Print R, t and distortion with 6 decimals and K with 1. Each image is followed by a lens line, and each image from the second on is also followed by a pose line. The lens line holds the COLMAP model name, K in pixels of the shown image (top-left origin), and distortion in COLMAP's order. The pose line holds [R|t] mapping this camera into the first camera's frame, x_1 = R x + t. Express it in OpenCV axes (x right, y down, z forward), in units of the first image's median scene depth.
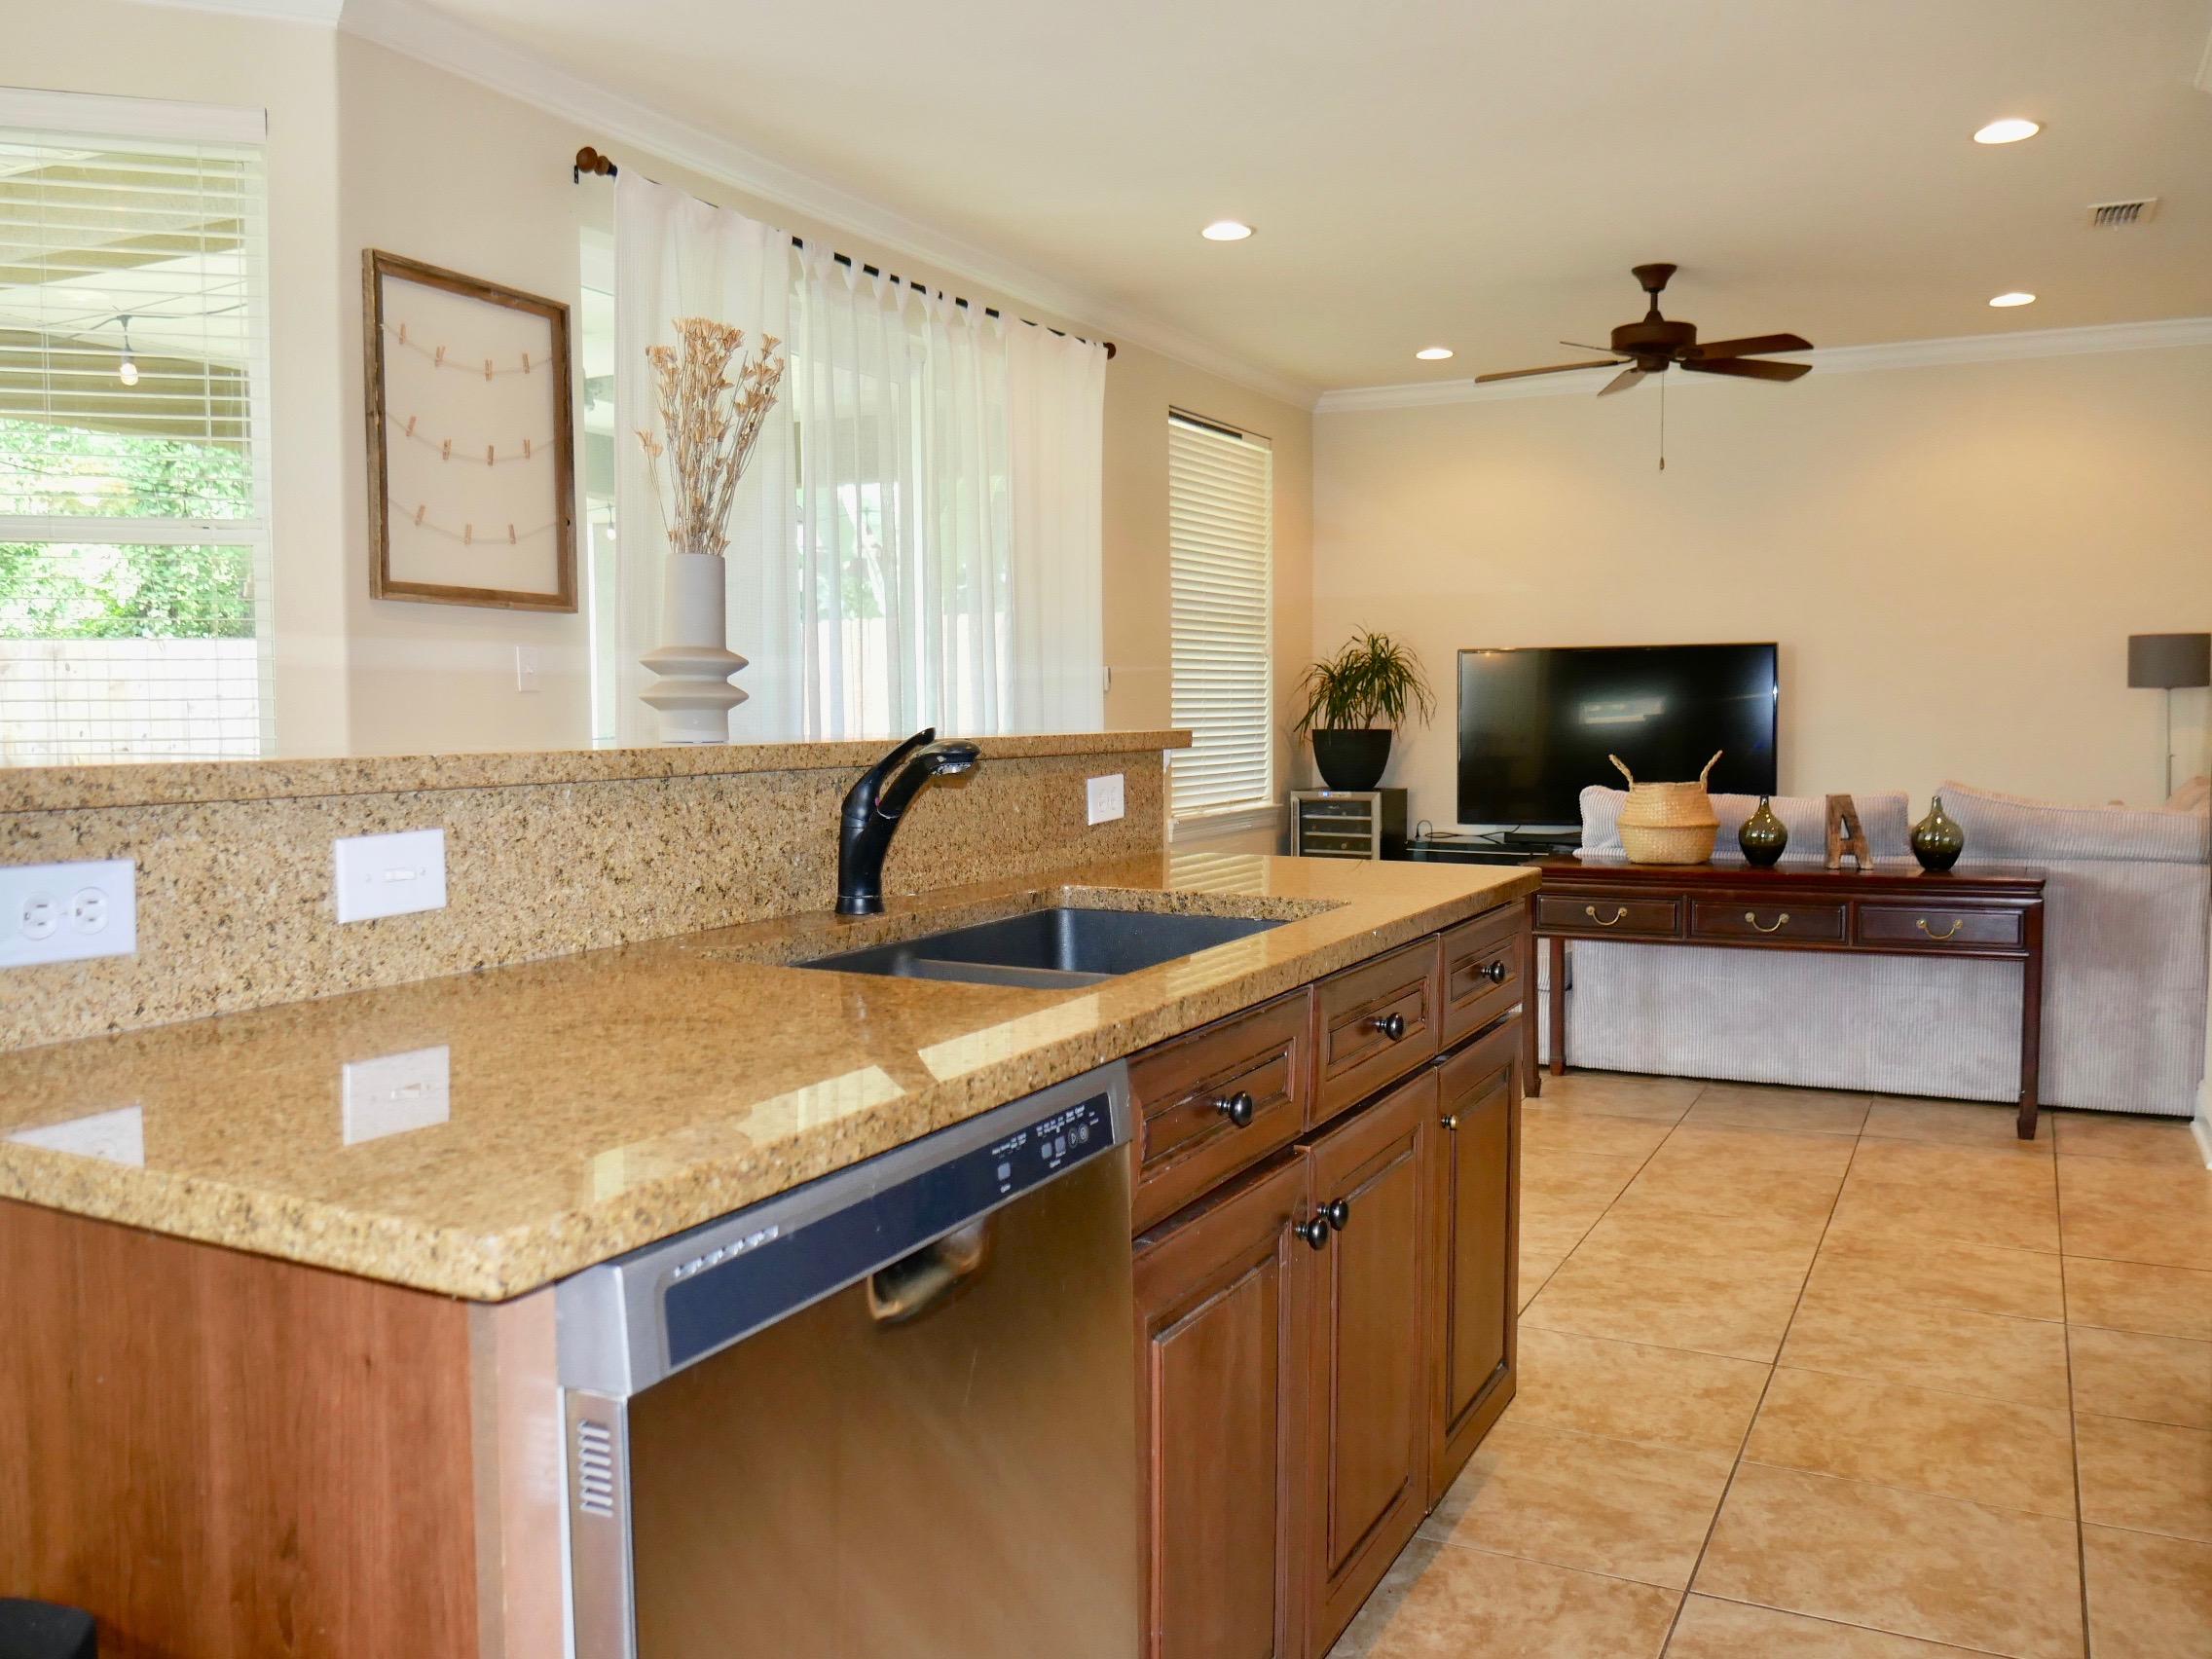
lens RADIAL K [[1853.2, 0, 1106.0], [0, 1853.2, 829.5], [0, 0, 1]] dist [-0.008840, -0.003332]
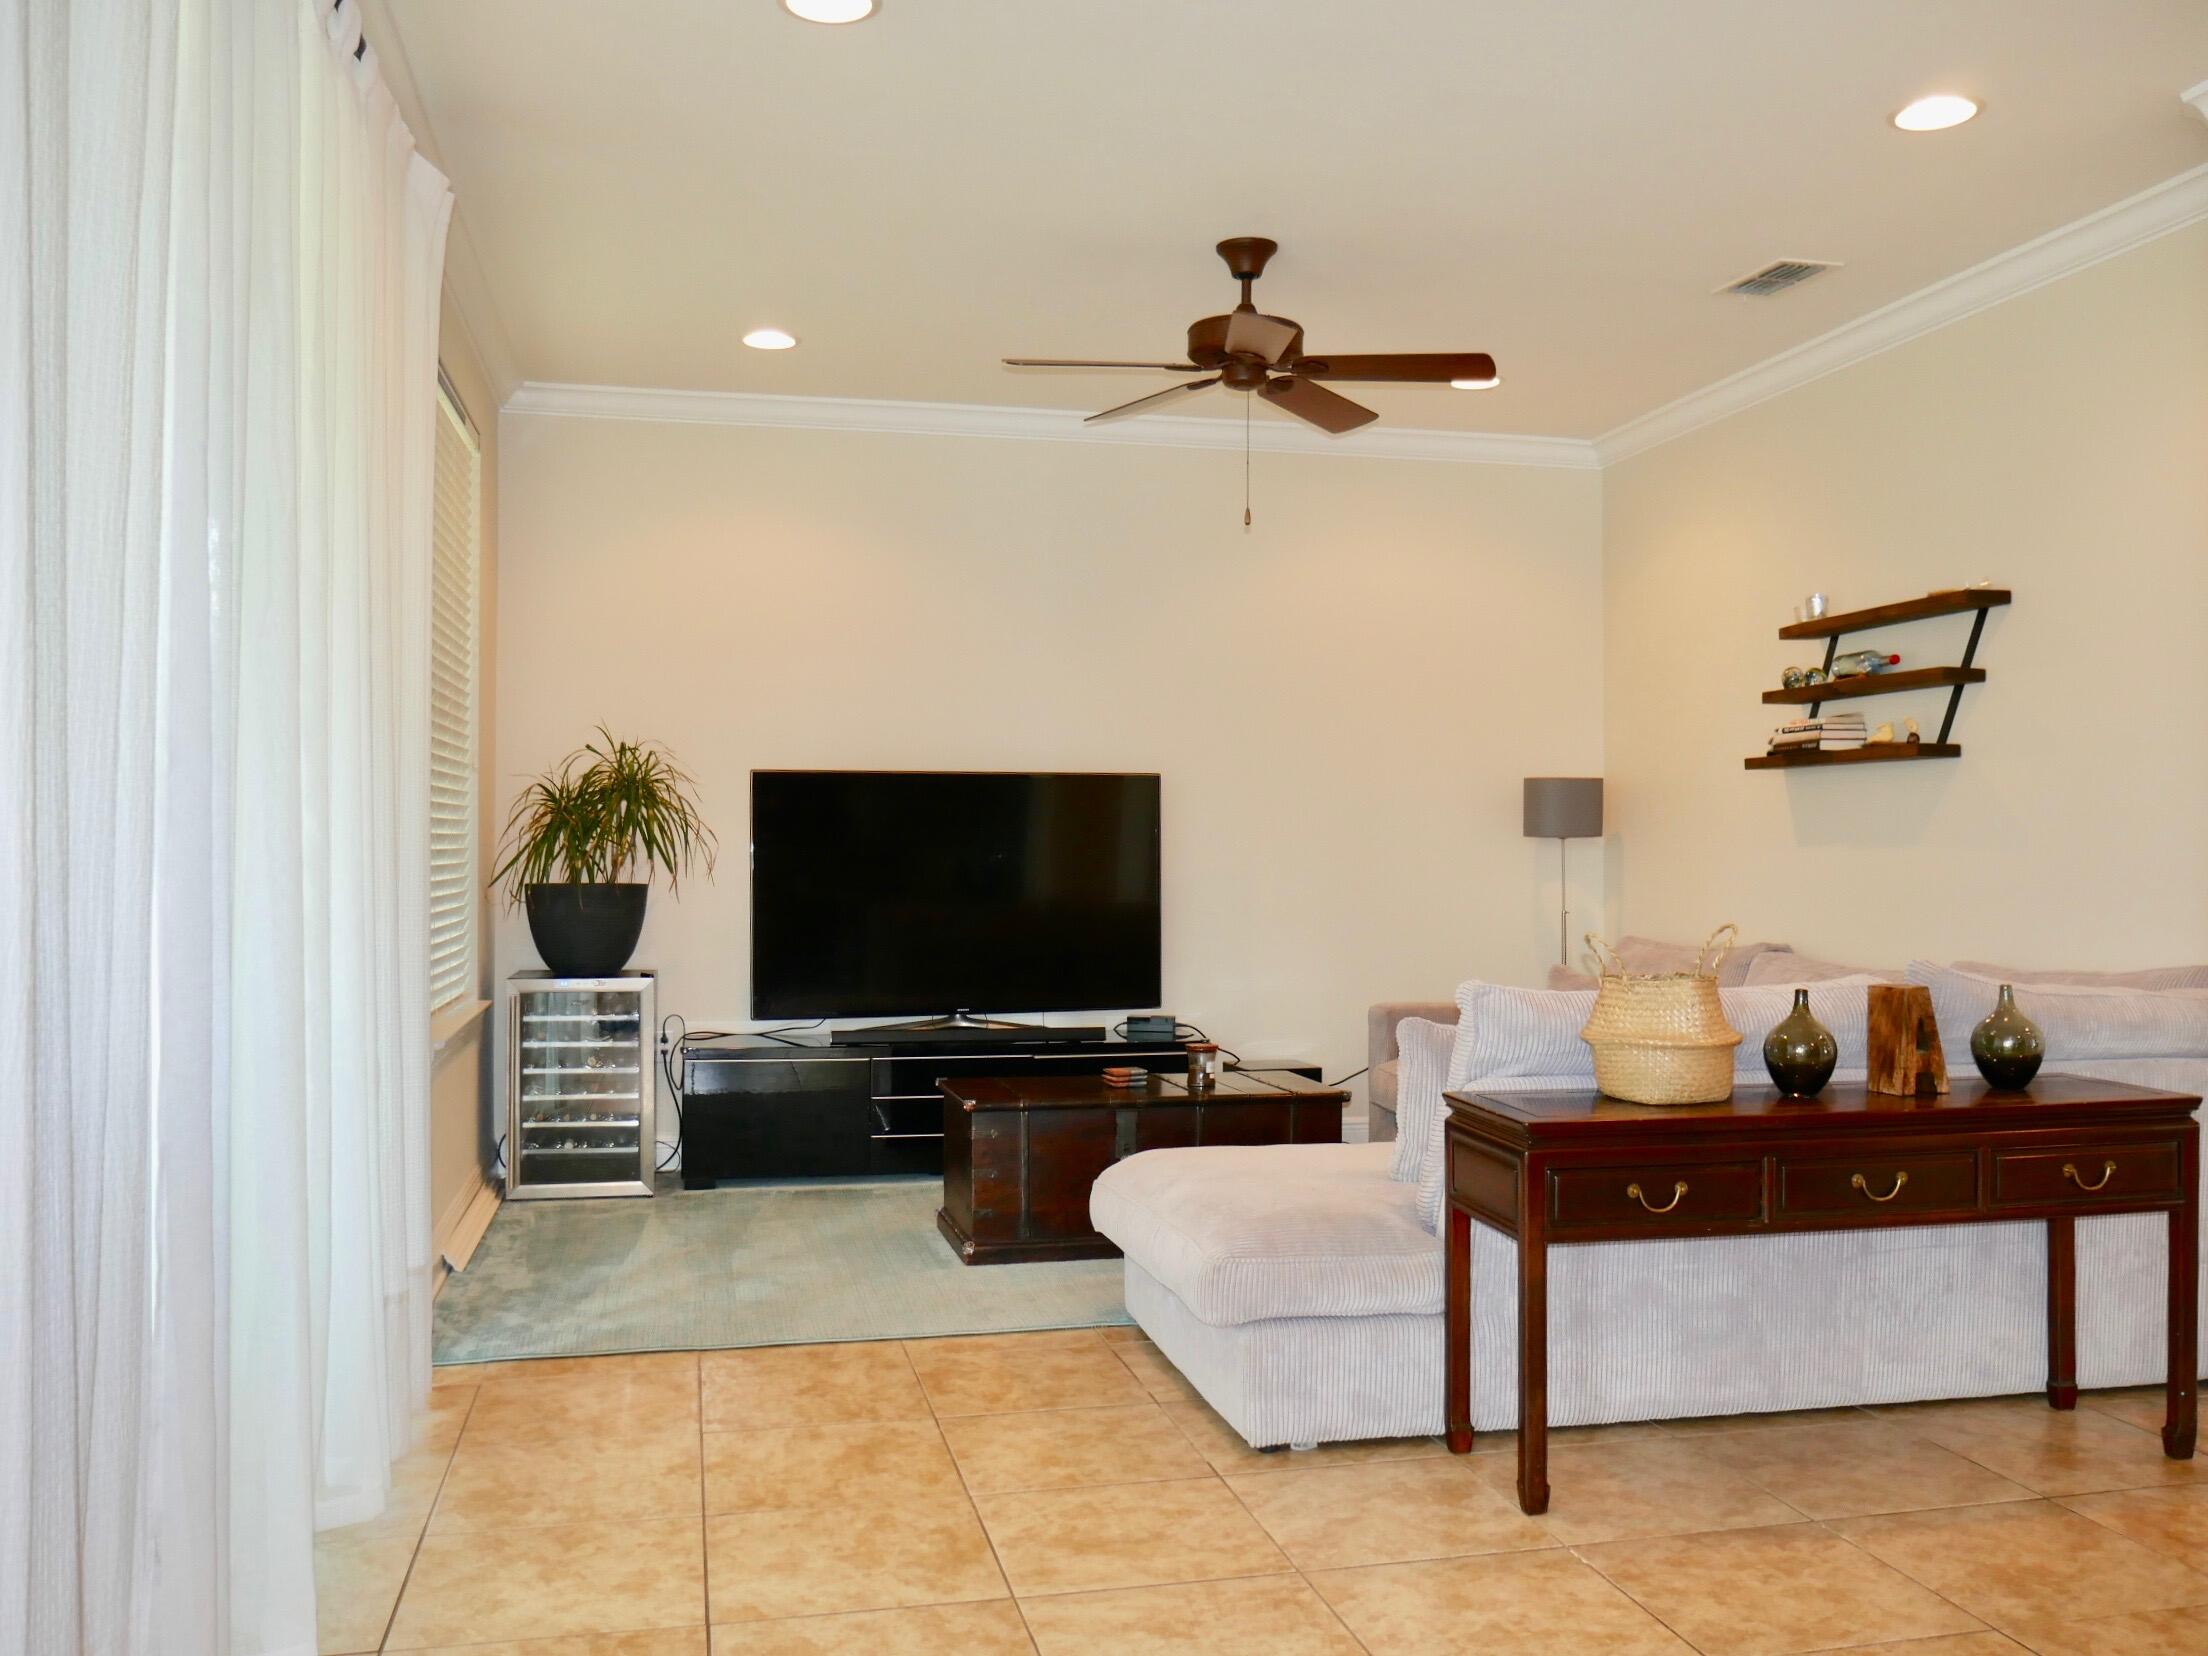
lens RADIAL K [[1916.3, 0, 1104.0], [0, 1916.3, 828.0], [0, 0, 1]] dist [-0.005023, -0.002167]
pose [[0.775631, 0.015104, 0.631006, -0.208784], [0.034066, 0.997255, -0.065744, -0.030026], [-0.630267, 0.072488, 0.772987, 0.466039]]
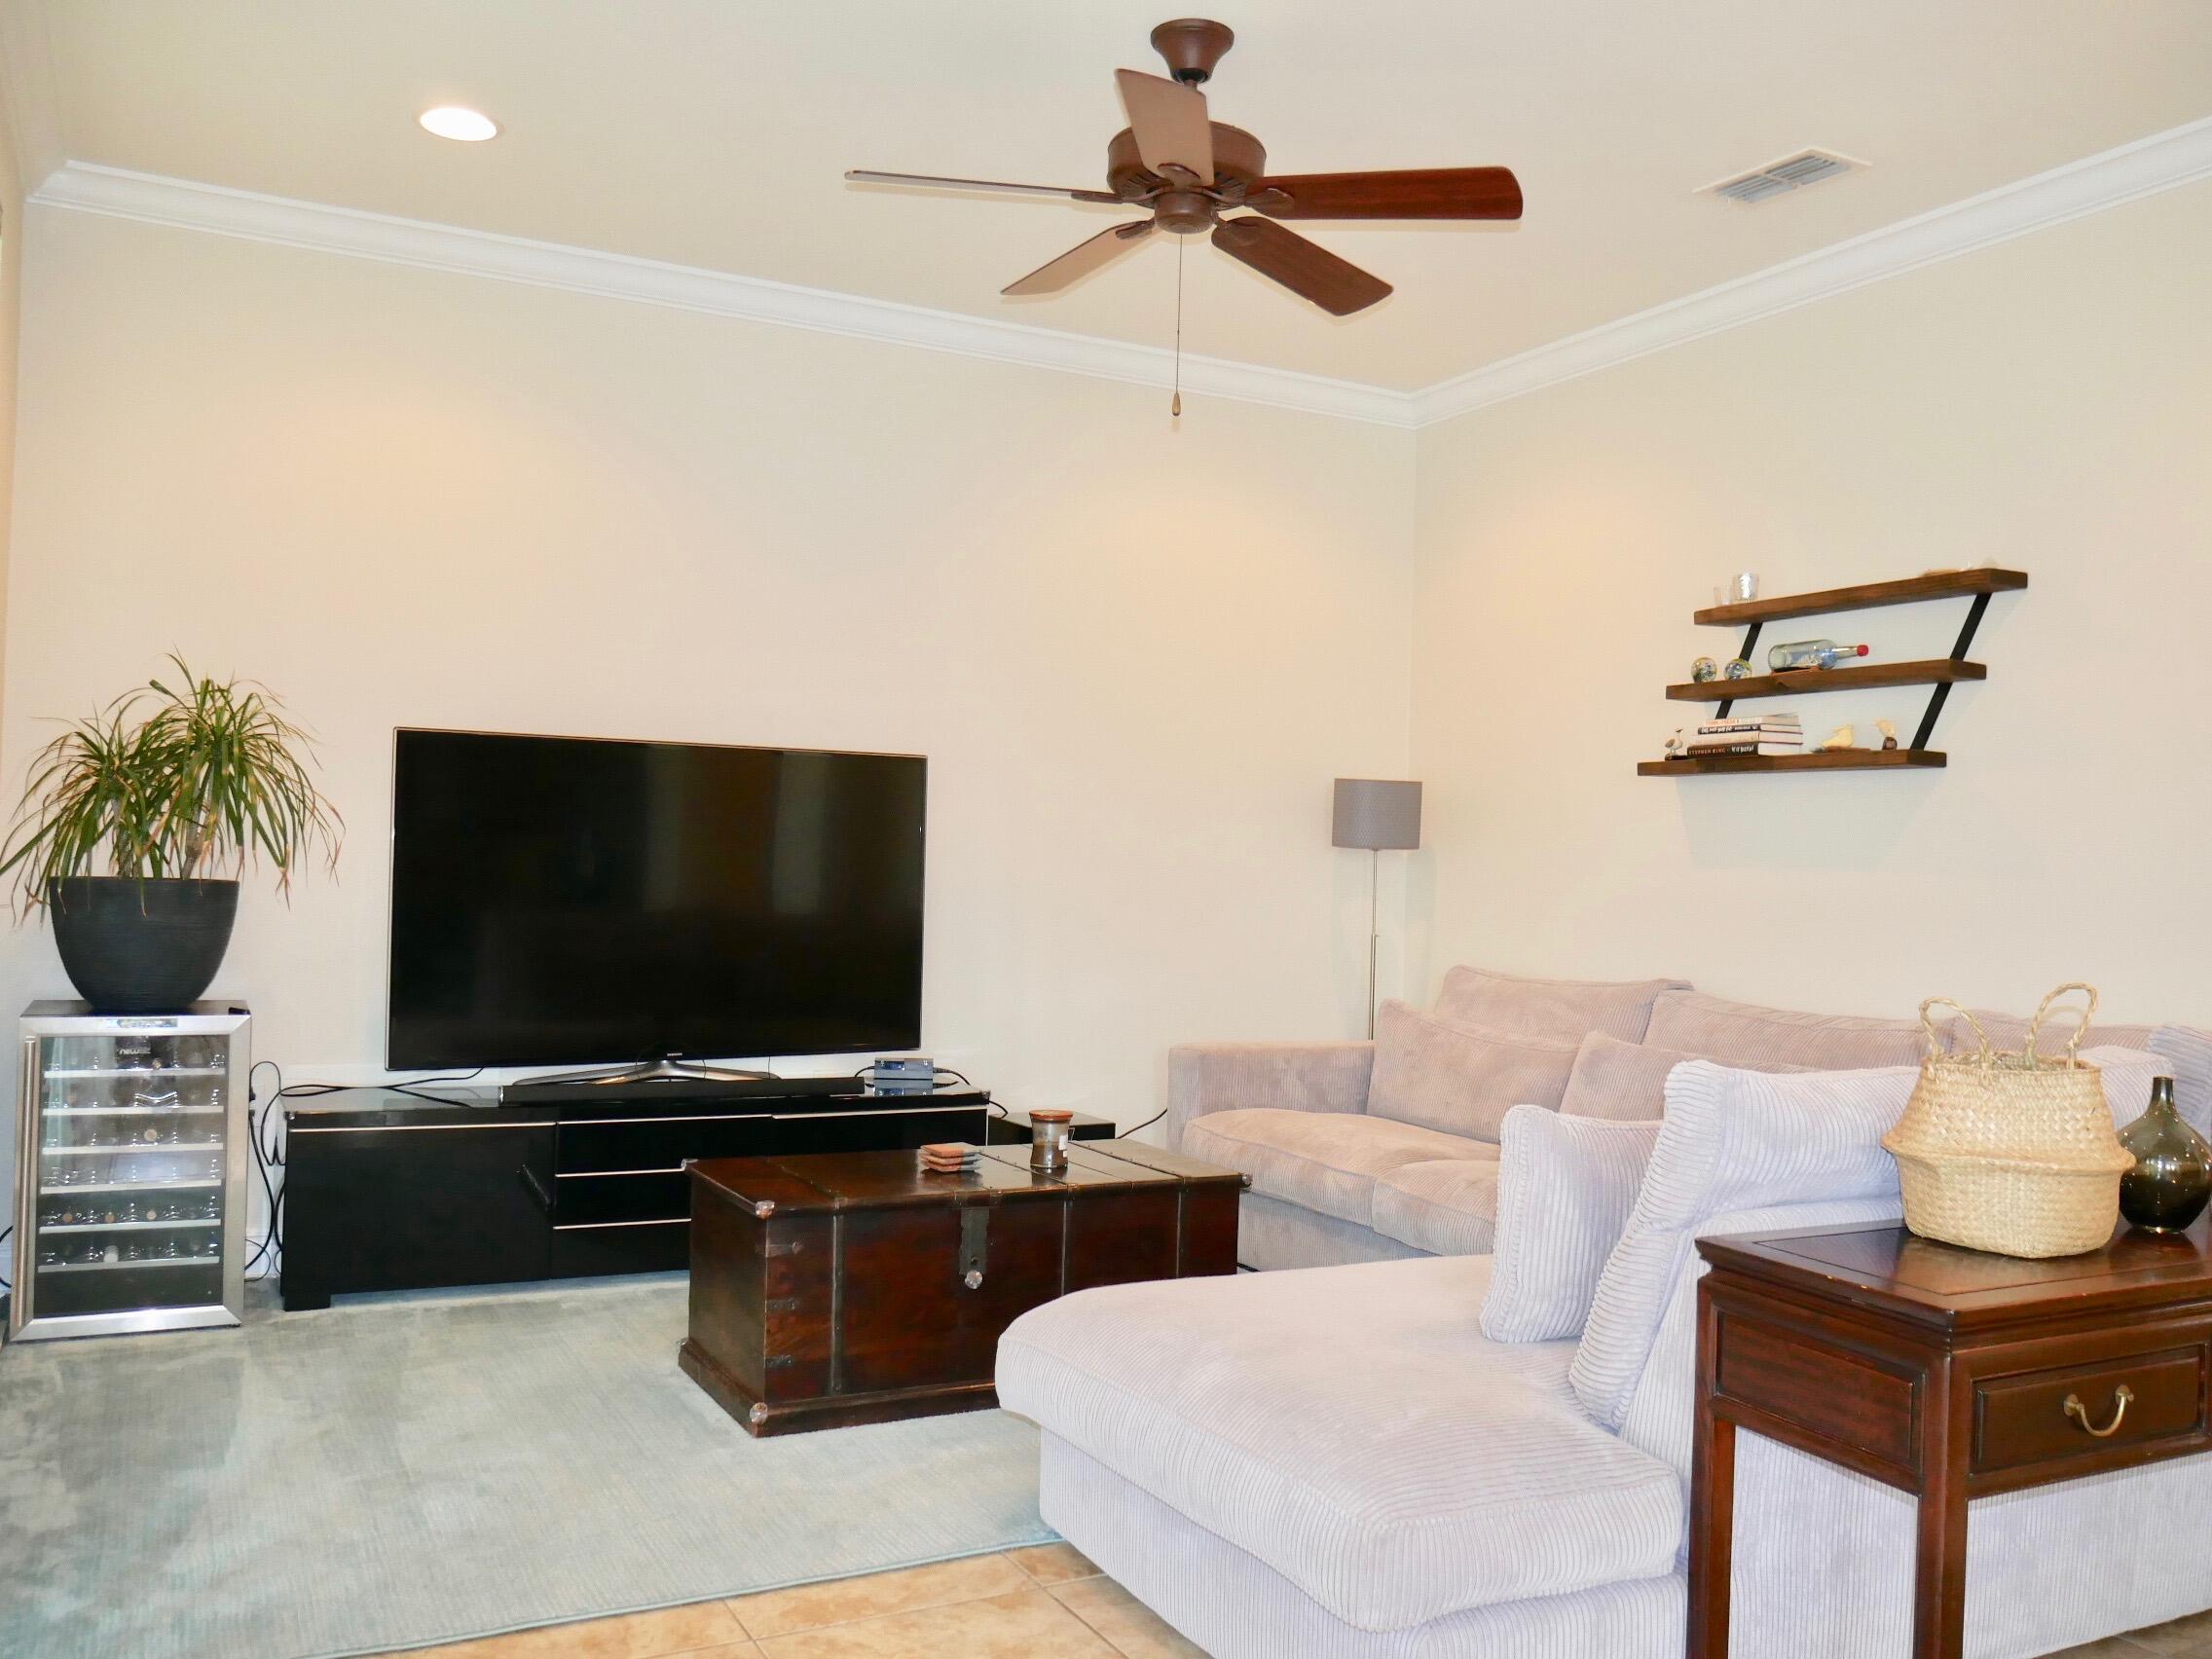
lens RADIAL K [[1853.2, 0, 1106.0], [0, 1853.2, 829.5], [0, 0, 1]] dist [-0.008840, -0.003332]
pose [[0.586099, 0.036287, 0.809427, -0.136147], [0.021393, 0.997955, -0.060230, -0.044253], [-0.809957, 0.052617, 0.584124, 0.707162]]
